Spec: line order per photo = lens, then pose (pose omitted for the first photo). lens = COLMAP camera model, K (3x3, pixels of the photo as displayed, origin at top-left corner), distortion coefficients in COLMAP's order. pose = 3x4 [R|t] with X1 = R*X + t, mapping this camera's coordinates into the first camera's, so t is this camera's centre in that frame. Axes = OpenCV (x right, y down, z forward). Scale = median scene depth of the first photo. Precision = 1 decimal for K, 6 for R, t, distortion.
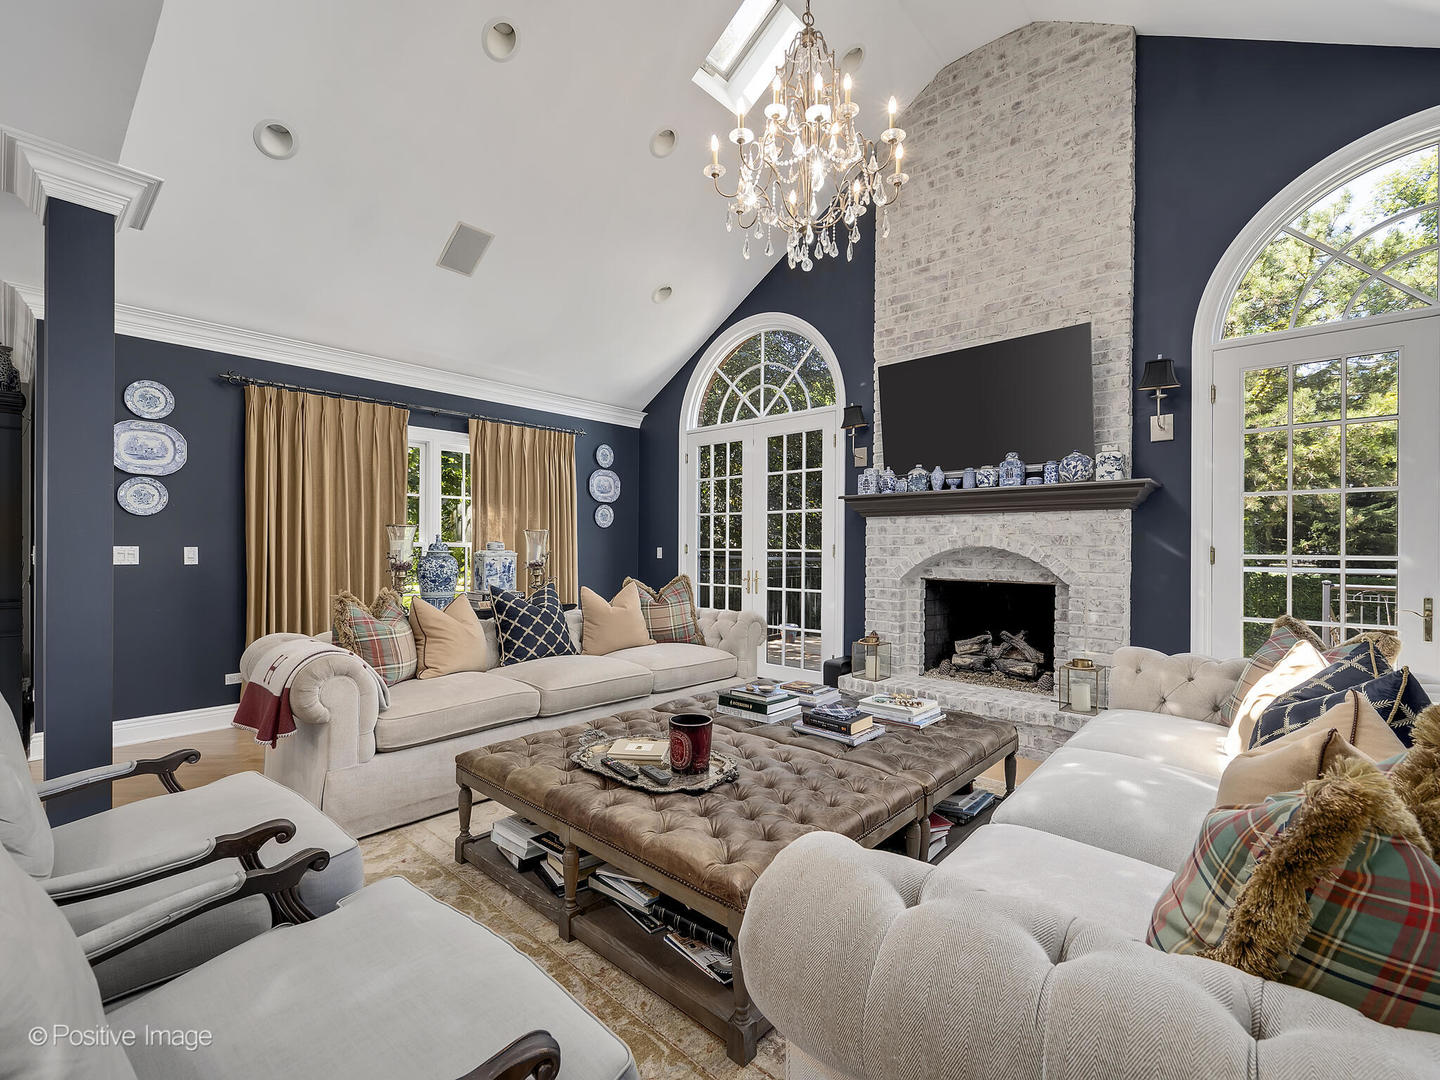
lens RADIAL K [[639.6, 0, 722.5], [0, 639.6, 565.2], [0, 0, 1]] dist [0.001176, 0.000088]
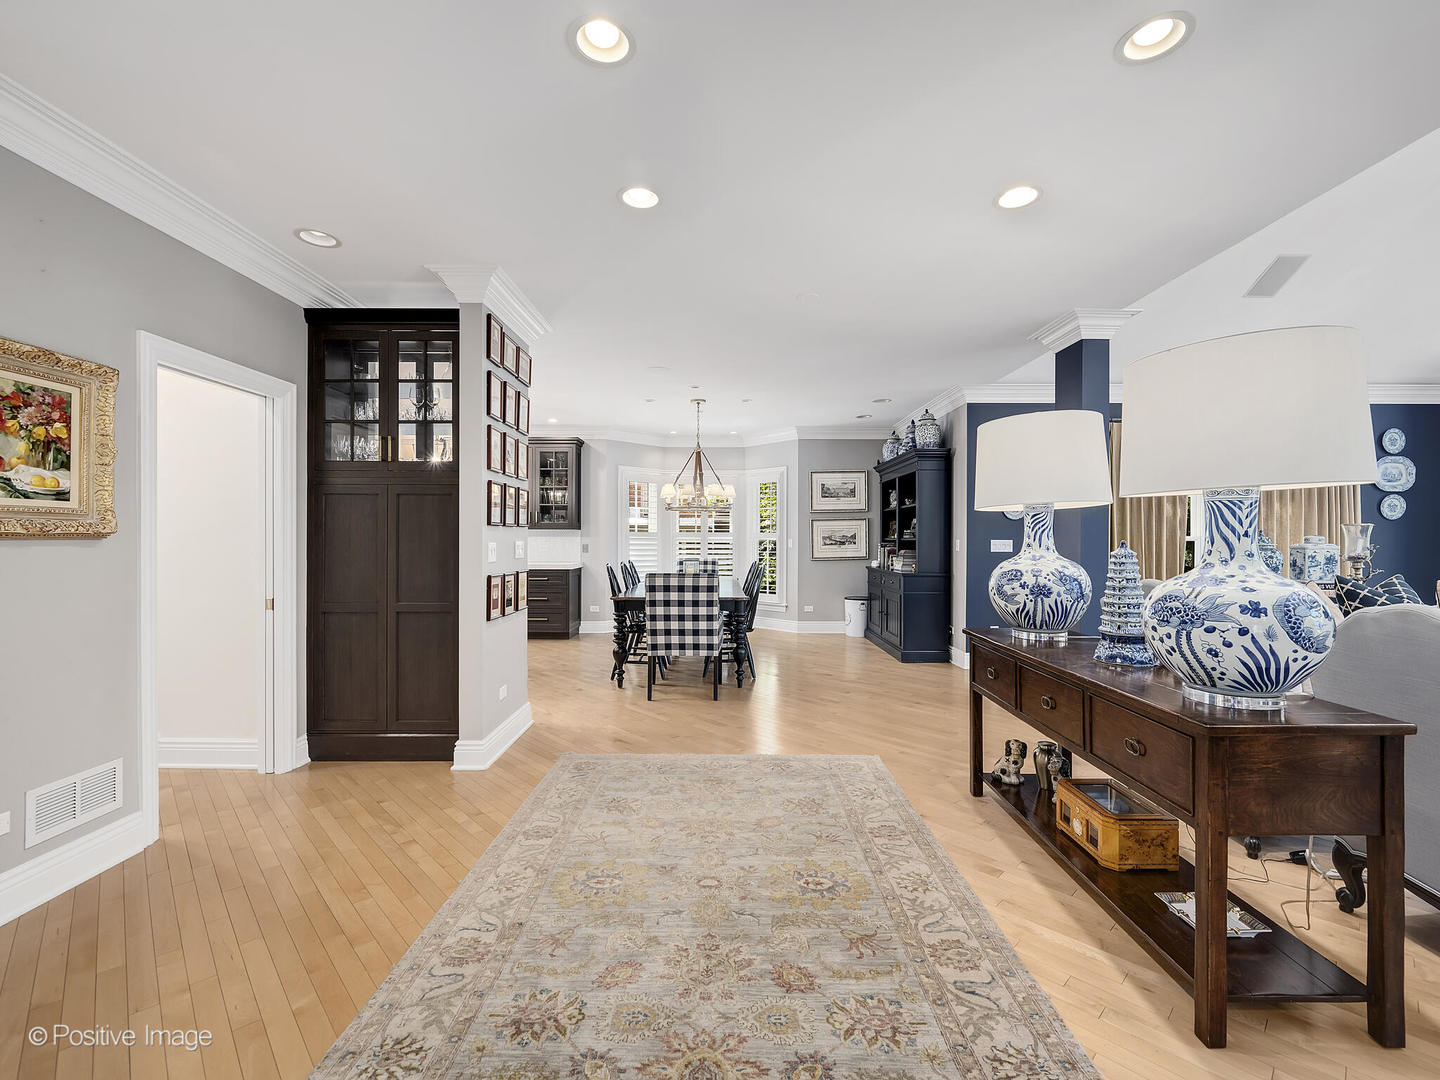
lens RADIAL K [[634.8, 0, 727.3], [0, 634.8, 545.6], [0, 0, 1]] dist [0.000457, 0.000003]
pose [[0.668370, 0.005787, -0.743807, -0.182477], [-0.022000, 0.999686, -0.011990, 0.012429], [0.743504, 0.024377, 0.668287, -0.384253]]
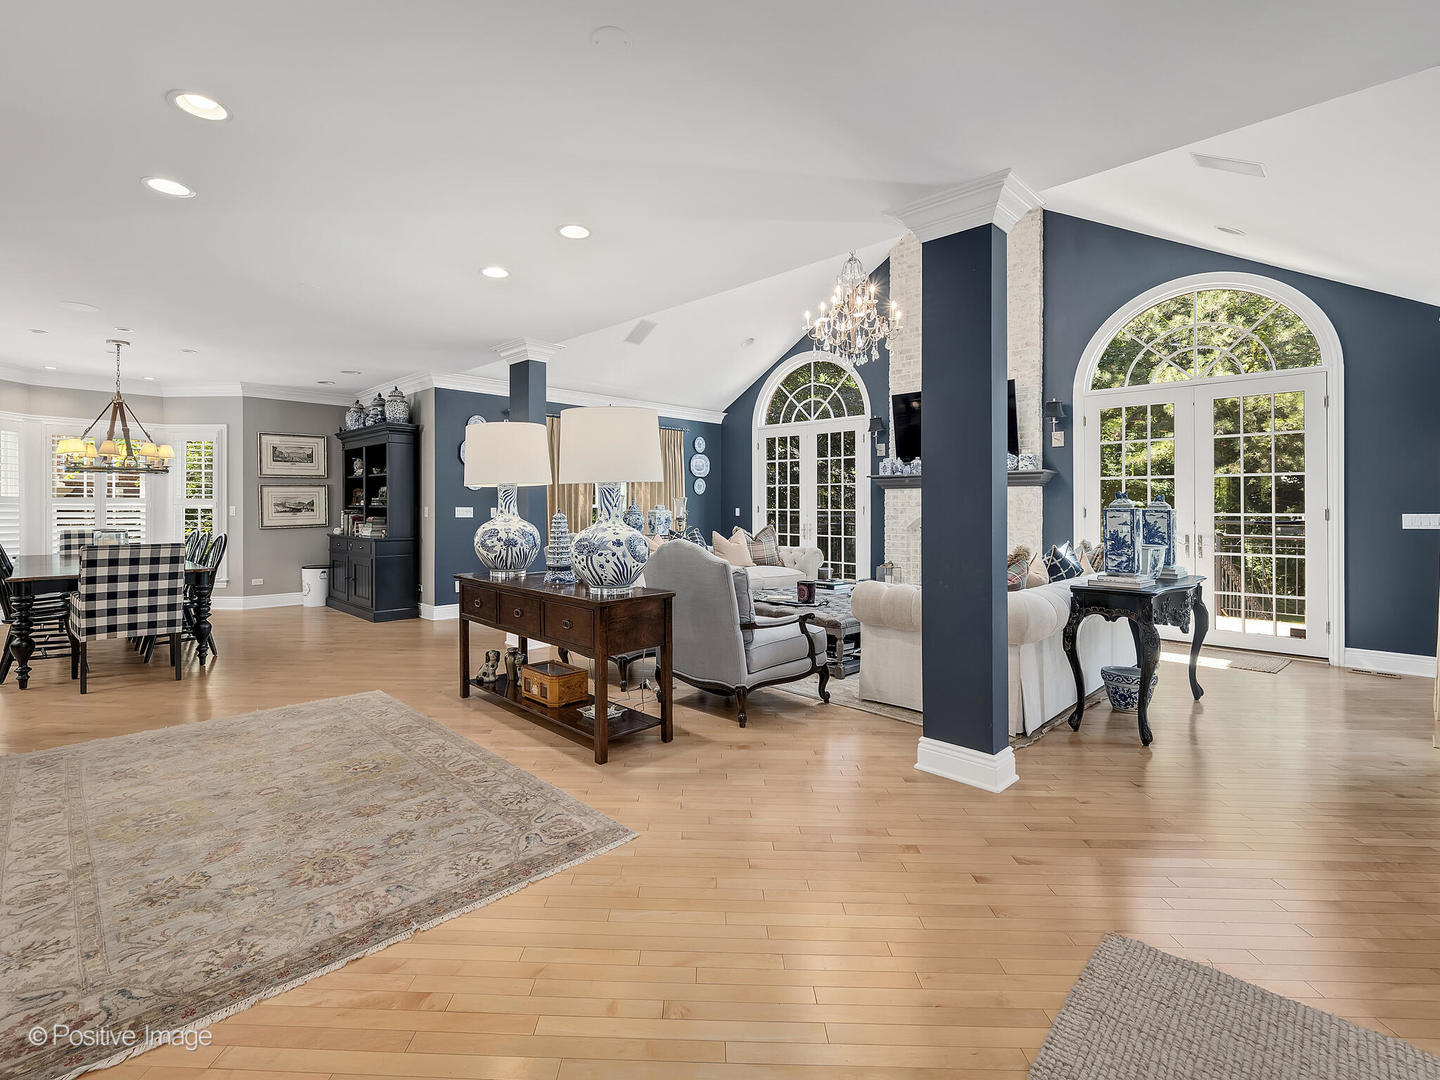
lens RADIAL K [[663.5, 0, 681.4], [0, 663.5, 506.0], [0, 0, 1]] dist [0.000792, -0.000065]
pose [[0.996629, 0.000046, -0.082041, -0.129152], [-0.002614, 0.999510, -0.031188, 0.017504], [0.081999, 0.031298, 0.996141, -0.614029]]
